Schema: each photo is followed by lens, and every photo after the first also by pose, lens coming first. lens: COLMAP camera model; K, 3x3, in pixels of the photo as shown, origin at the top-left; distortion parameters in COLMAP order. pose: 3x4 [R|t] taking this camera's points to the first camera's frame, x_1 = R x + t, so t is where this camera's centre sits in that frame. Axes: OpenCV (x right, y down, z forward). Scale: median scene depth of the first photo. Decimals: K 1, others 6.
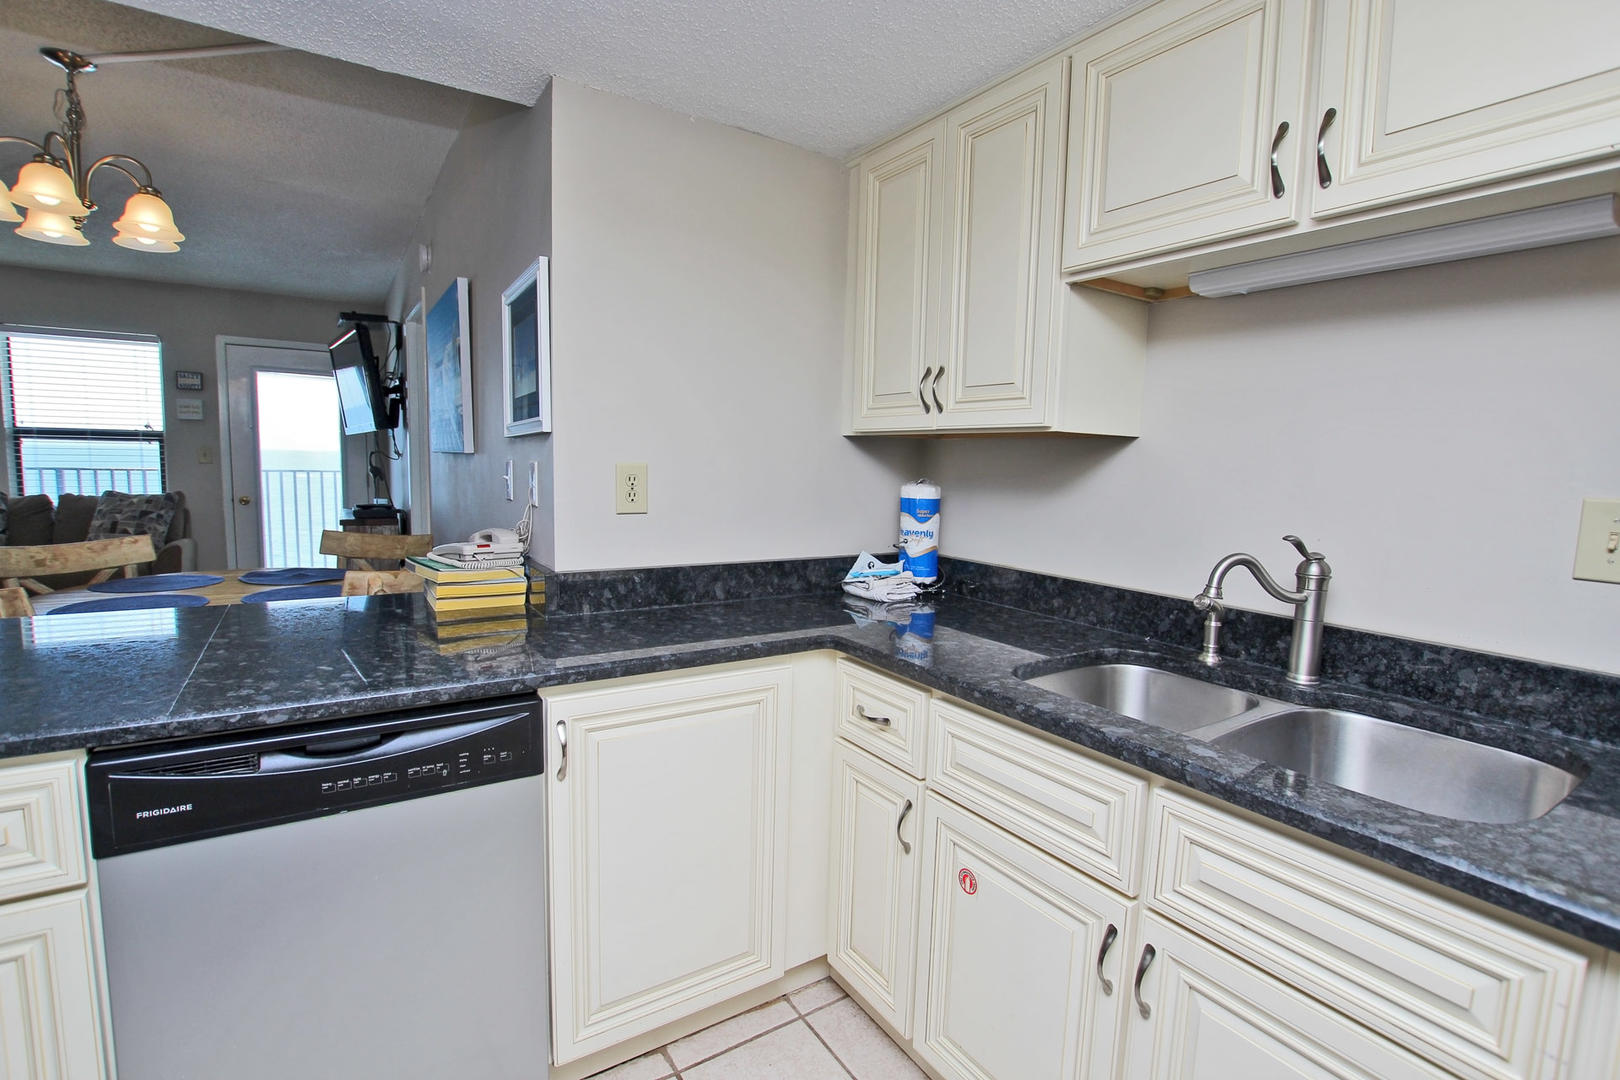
lens RADIAL K [[750.2, 0, 820.2], [0, 750.2, 542.7], [0, 0, 1]] dist [-0.033336, 0.004493]
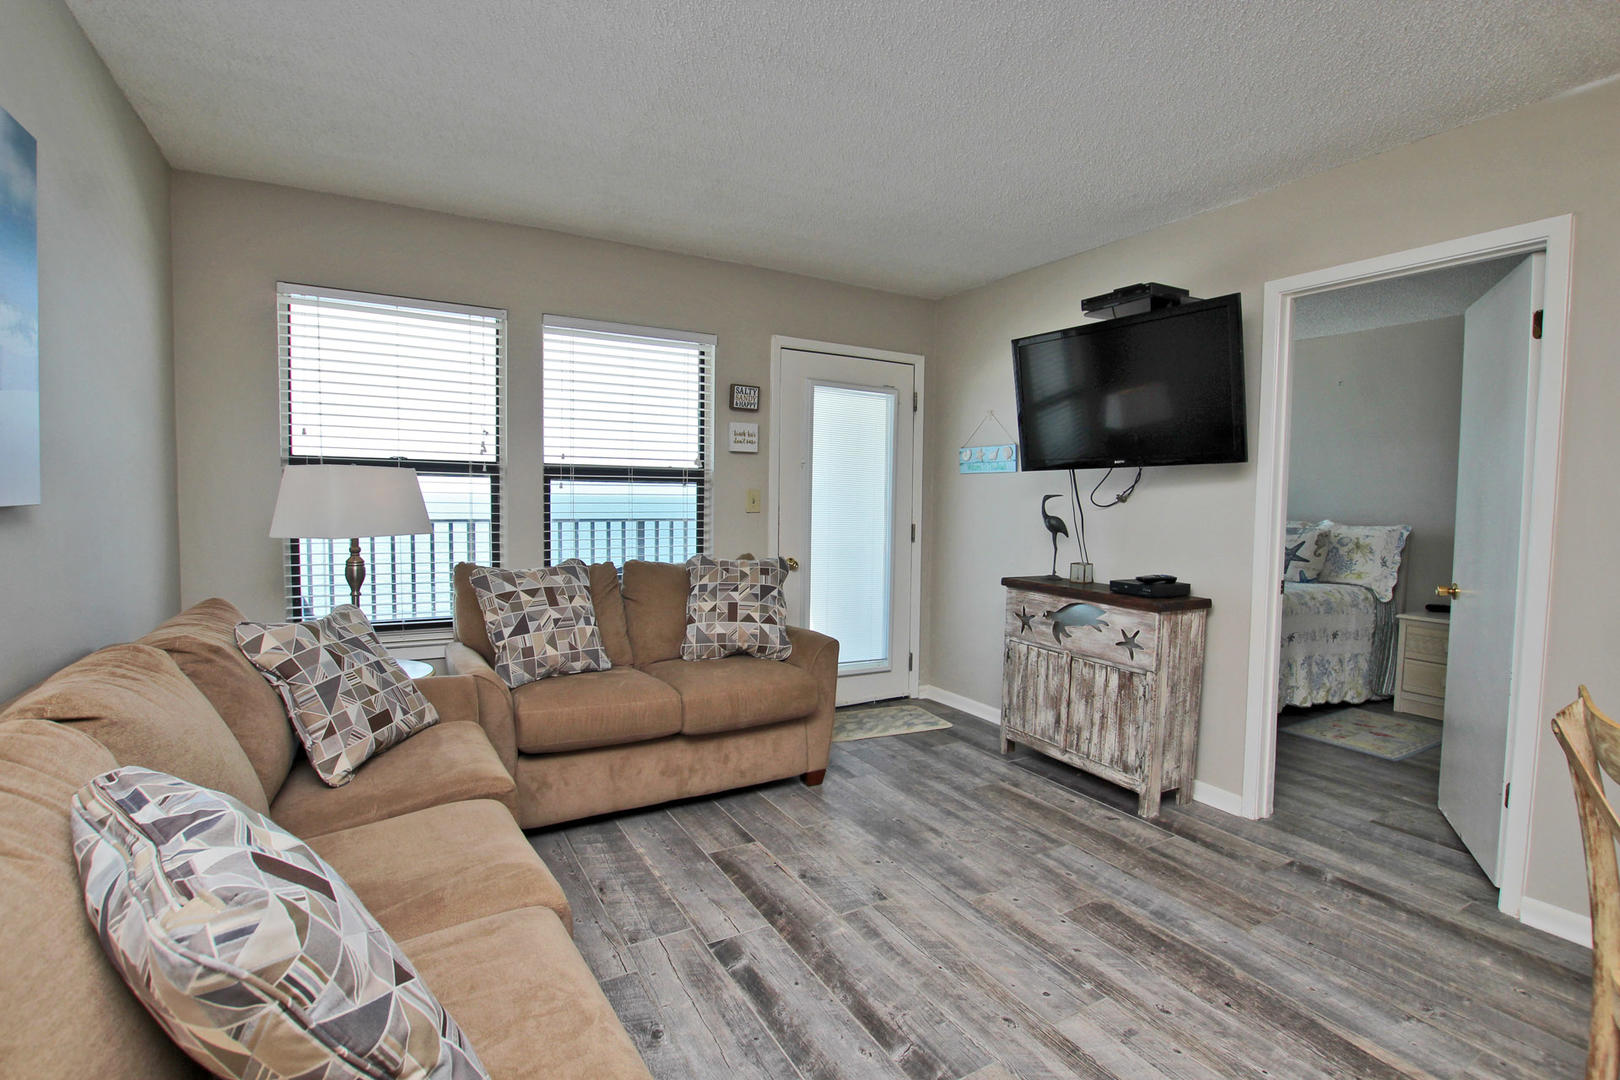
lens RADIAL K [[750.2, 0, 812.0], [0, 750.2, 543.8], [0, 0, 1]] dist [-0.033336, 0.004493]
pose [[0.997885, -0.008908, -0.064398, -0.848789], [0.005796, 0.998814, -0.048352, -0.049285], [0.064752, 0.047876, 0.996752, 0.321618]]
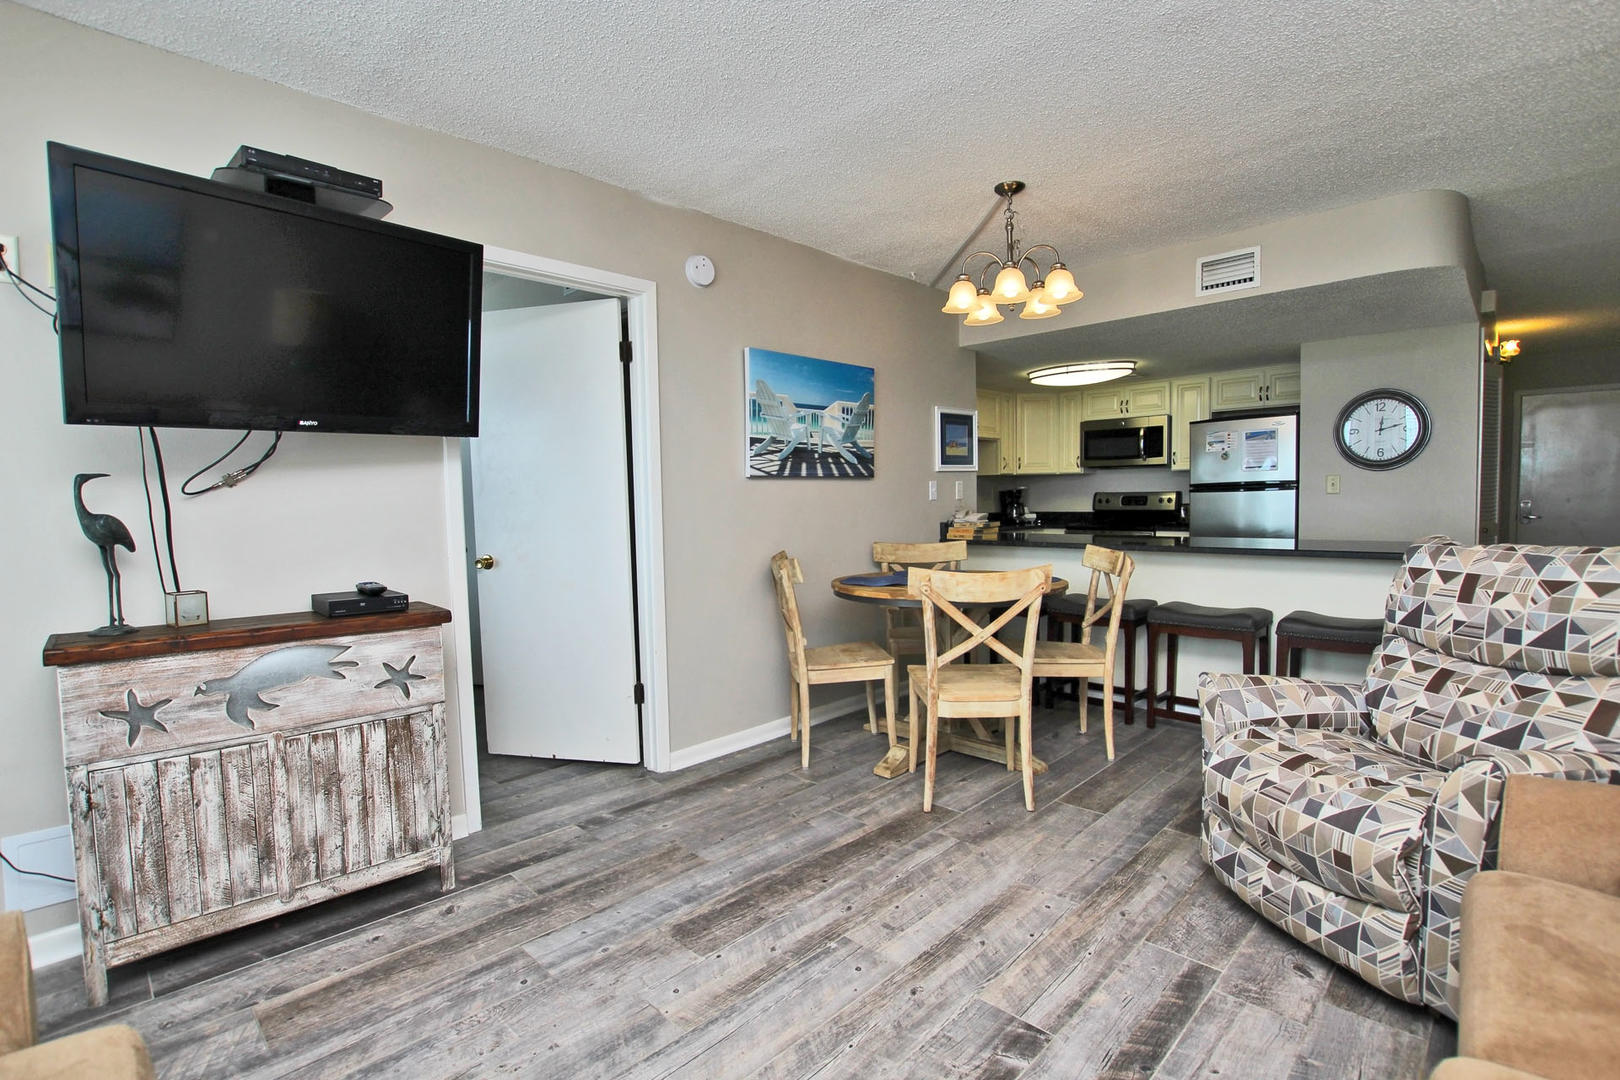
lens RADIAL K [[750.2, 0, 813.0], [0, 750.2, 542.7], [0, 0, 1]] dist [-0.033336, 0.004493]
pose [[-0.204628, -0.082489, 0.975358, -1.108855], [0.117285, 0.987198, 0.108097, -0.095006], [-0.971788, 0.136514, -0.192334, 0.798780]]
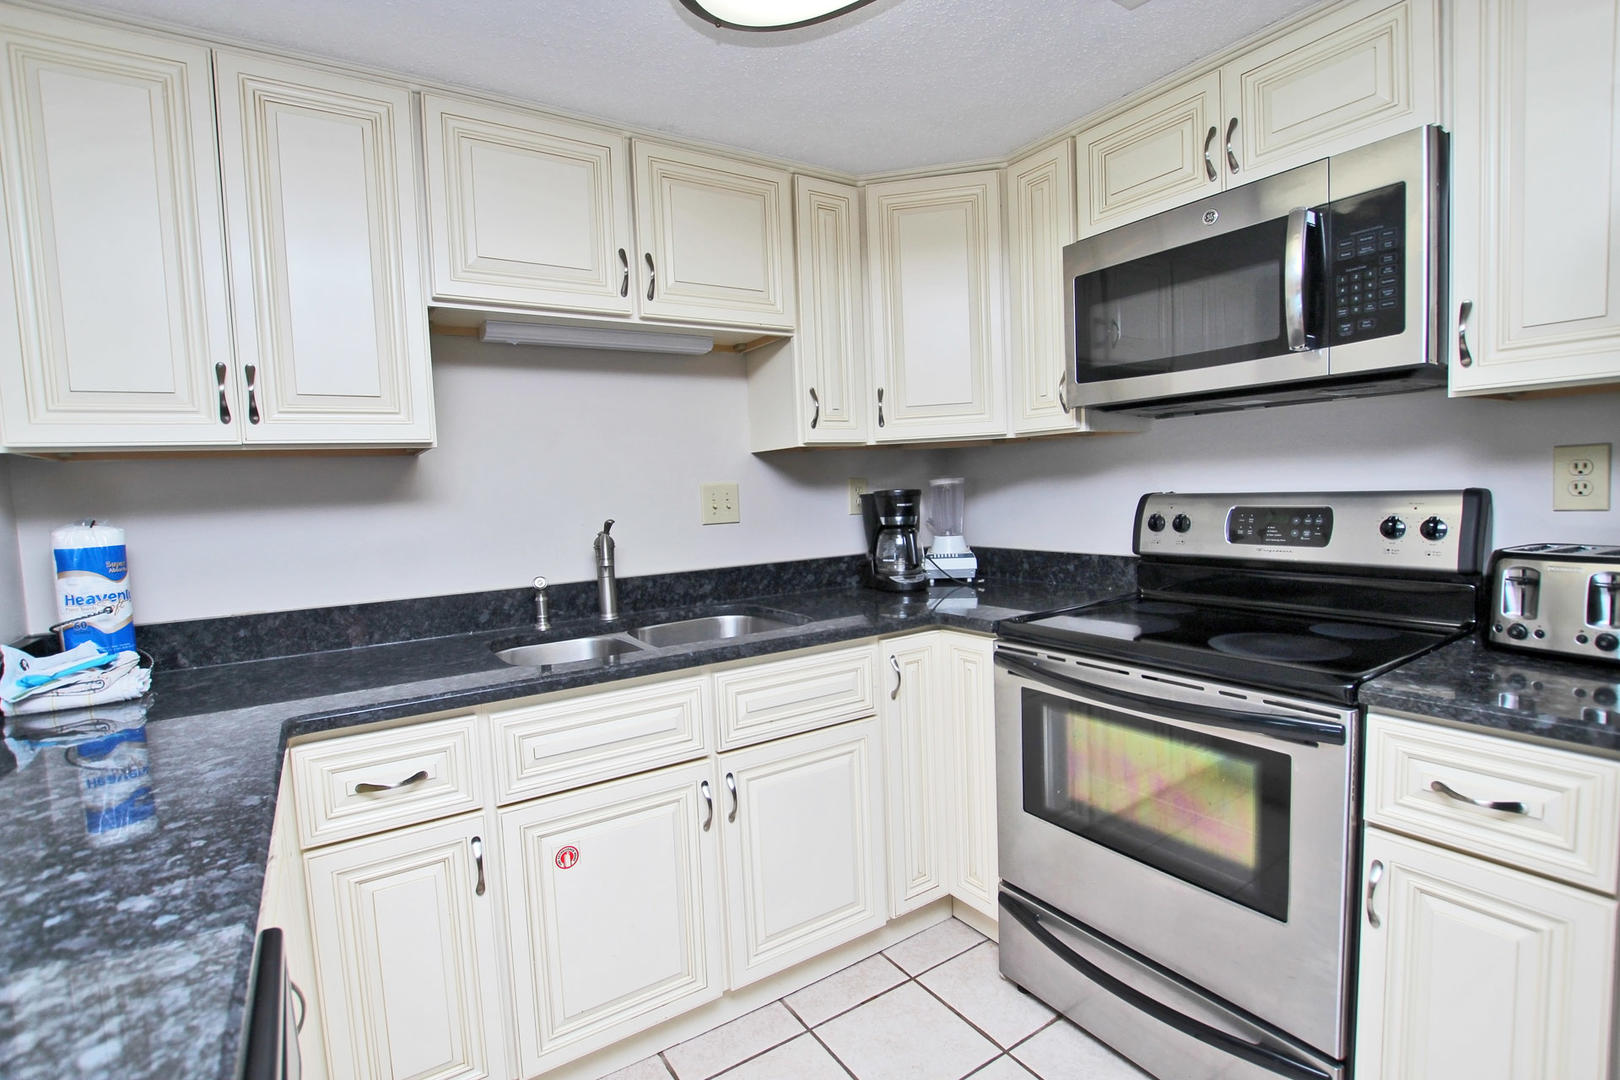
lens RADIAL K [[750.2, 0, 805.1], [0, 750.2, 548.9], [0, 0, 1]] dist [-0.033336, 0.004493]
pose [[0.010999, -0.106783, 0.994221, -0.237631], [0.149780, 0.983240, 0.103947, -0.013671], [-0.988658, 0.147772, 0.026809, 0.161097]]
